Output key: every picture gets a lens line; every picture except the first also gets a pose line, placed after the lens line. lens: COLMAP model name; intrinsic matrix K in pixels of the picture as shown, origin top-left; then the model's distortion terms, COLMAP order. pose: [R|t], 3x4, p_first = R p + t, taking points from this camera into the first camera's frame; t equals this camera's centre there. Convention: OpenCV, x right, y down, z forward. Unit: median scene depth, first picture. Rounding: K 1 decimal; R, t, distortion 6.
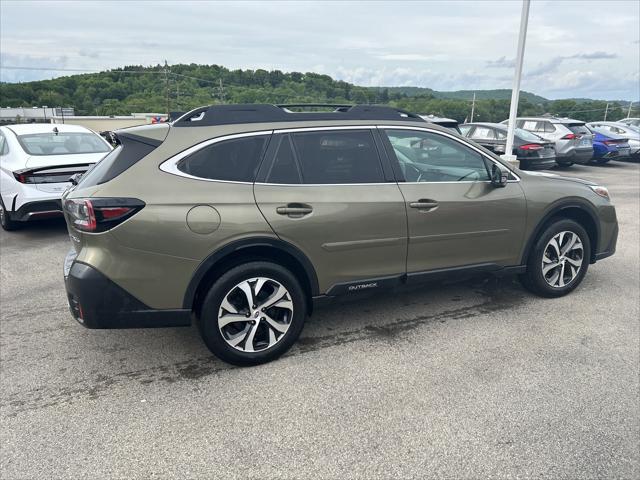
lens RADIAL K [[487.6, 0, 322.1], [0, 487.6, 236.6], [0, 0, 1]] dist [0.056680, -0.063195]
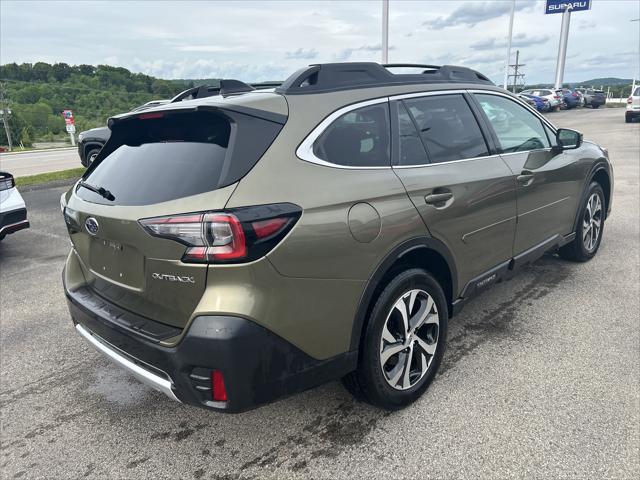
lens RADIAL K [[488.1, 0, 318.2], [0, 488.1, 240.6], [0, 0, 1]] dist [0.056047, -0.065555]
pose [[0.930694, -0.136051, 0.339557, -0.398960], [0.128872, 0.990697, 0.043718, -0.034848], [-0.342346, 0.003071, 0.939569, 0.258875]]
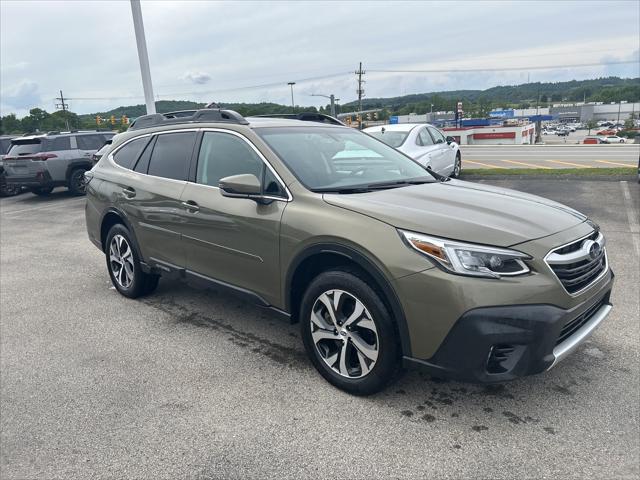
lens RADIAL K [[487.0, 0, 322.4], [0, 487.0, 230.6], [0, 0, 1]] dist [0.053262, -0.053371]
pose [[0.372805, 0.182100, -0.909866, 1.089699], [-0.180753, 0.976022, 0.121280, -0.165217], [0.910134, 0.119248, 0.396781, 0.748941]]
